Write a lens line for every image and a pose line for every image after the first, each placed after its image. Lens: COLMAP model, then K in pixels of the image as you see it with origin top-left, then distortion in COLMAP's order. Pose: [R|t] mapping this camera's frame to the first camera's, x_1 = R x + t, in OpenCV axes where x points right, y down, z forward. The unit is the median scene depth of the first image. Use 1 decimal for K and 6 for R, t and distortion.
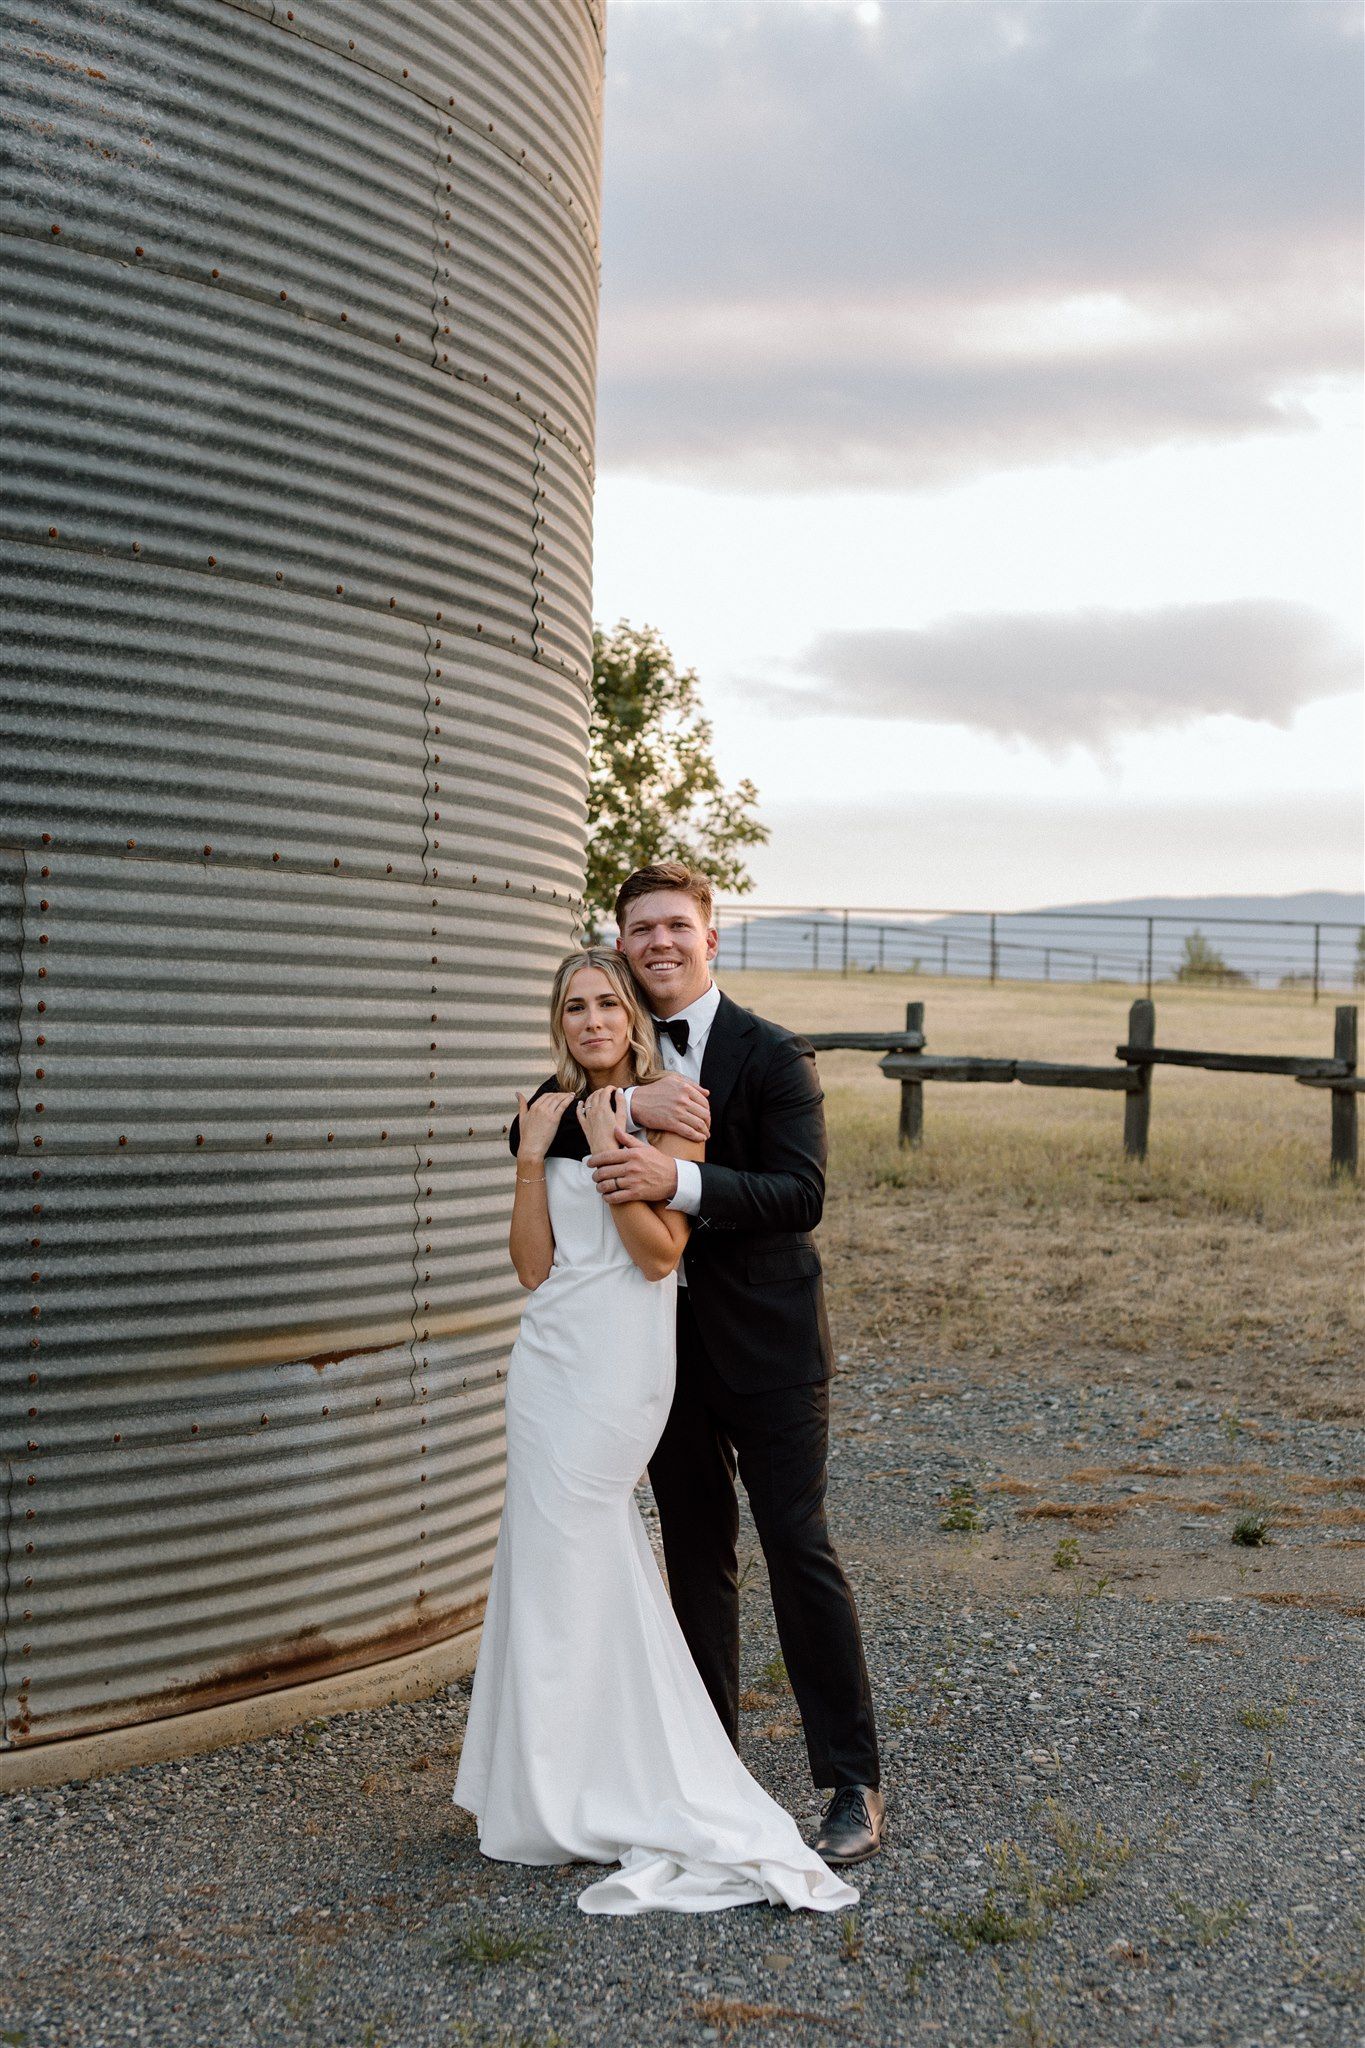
lens RADIAL K [[2723.4, 0, 682.5], [0, 2723.4, 1024.0], [0, 0, 1]] dist [-0.000374, 0.014715]
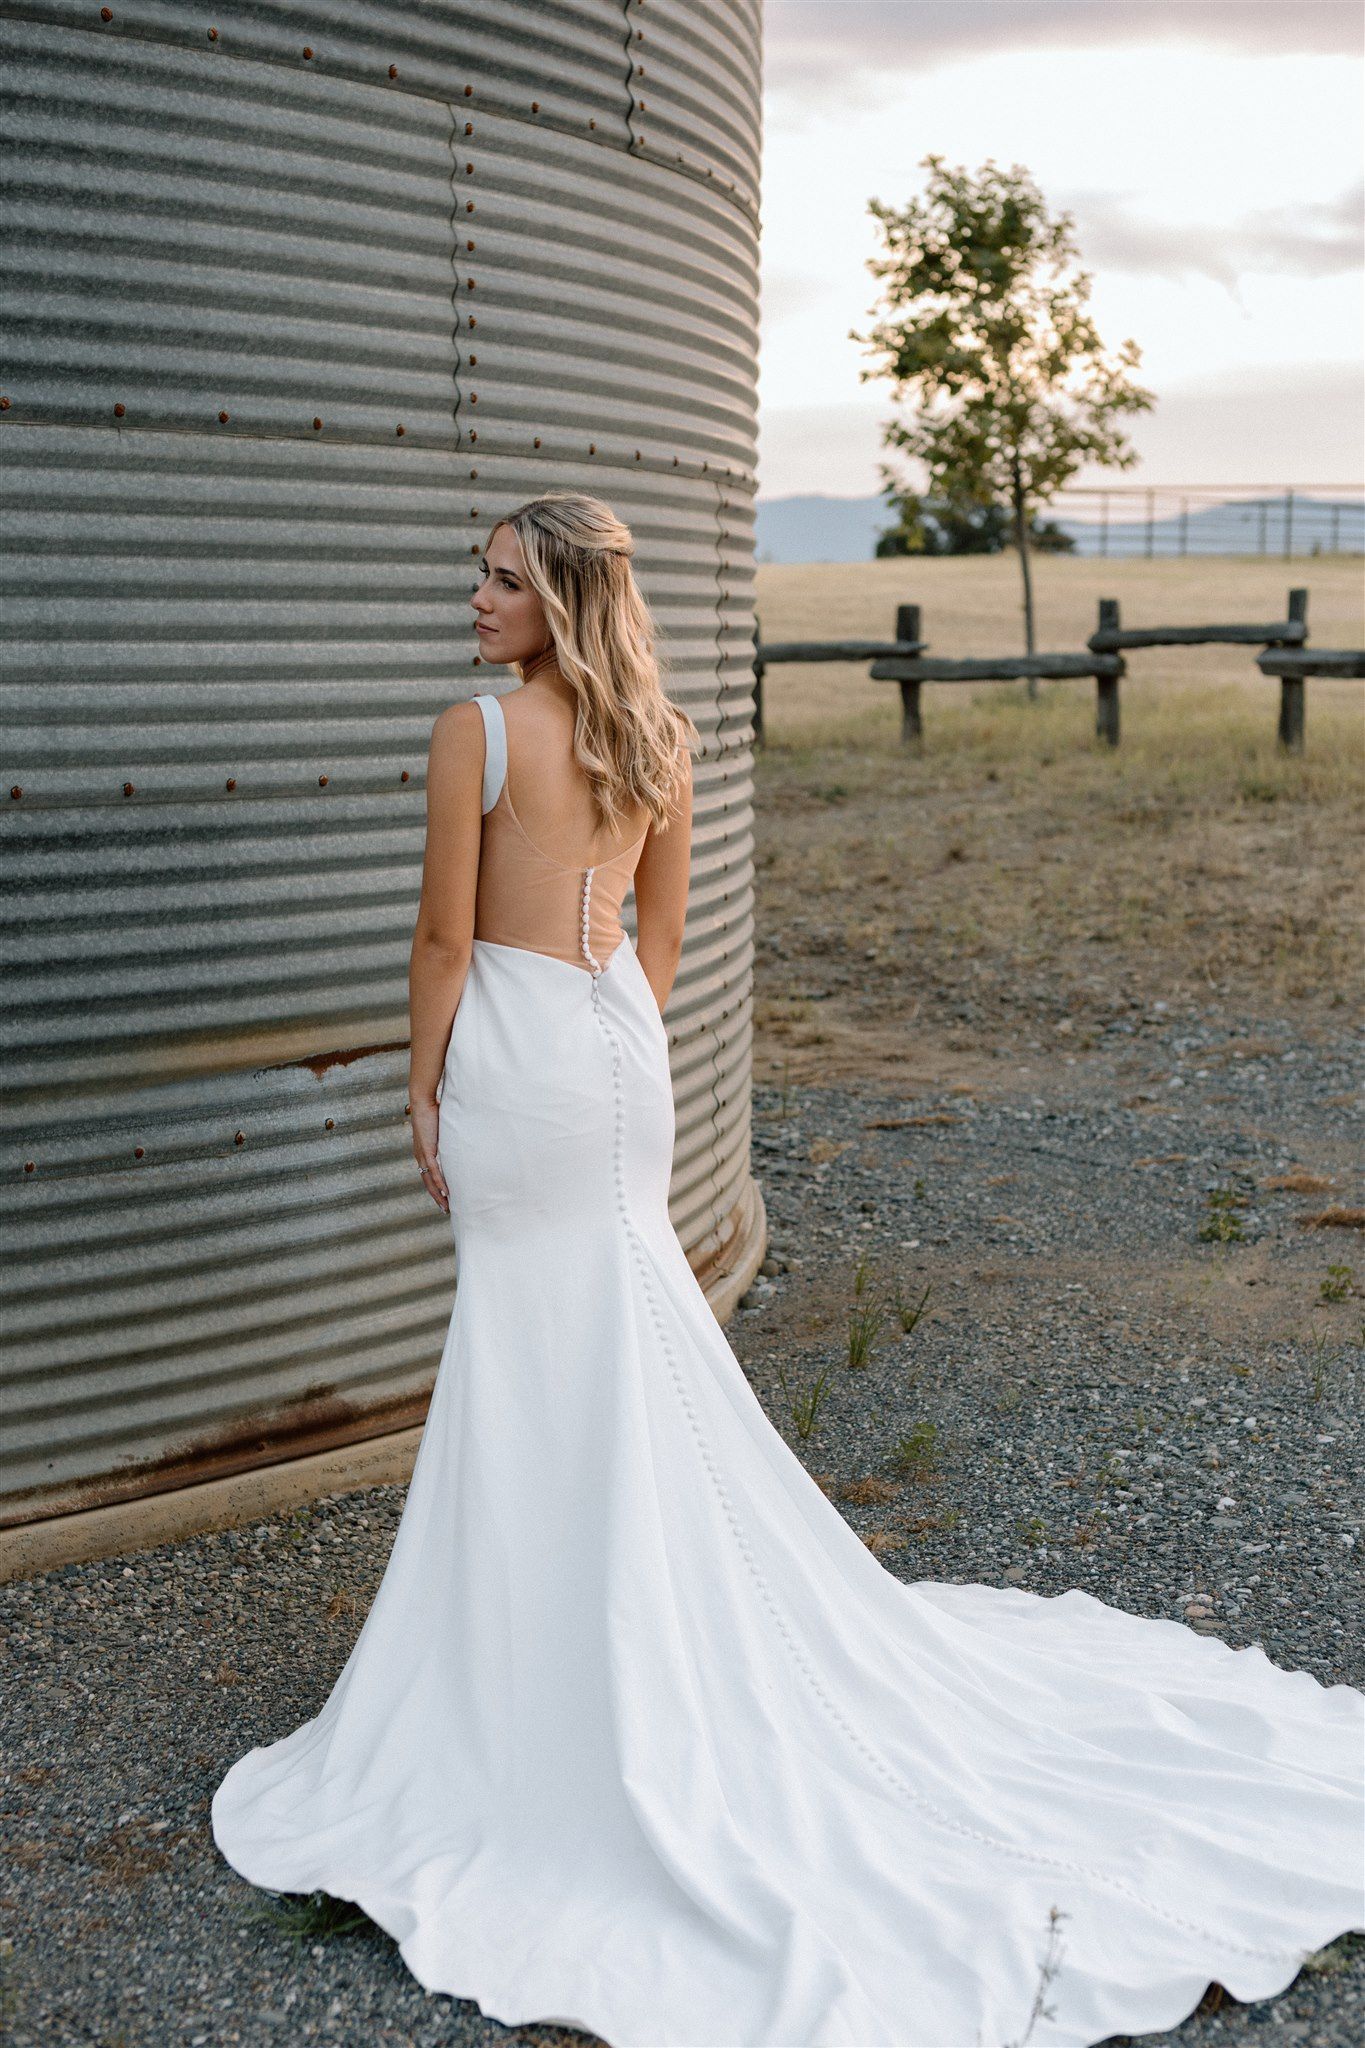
lens RADIAL K [[2723.4, 0, 682.5], [0, 2723.4, 1024.0], [0, 0, 1]] dist [-0.000374, 0.014715]
pose [[0.985678, 0.006576, -0.168511, 0.102280], [0.018314, 0.989155, 0.145726, -0.001587], [0.167642, -0.146725, 0.974868, 0.235199]]
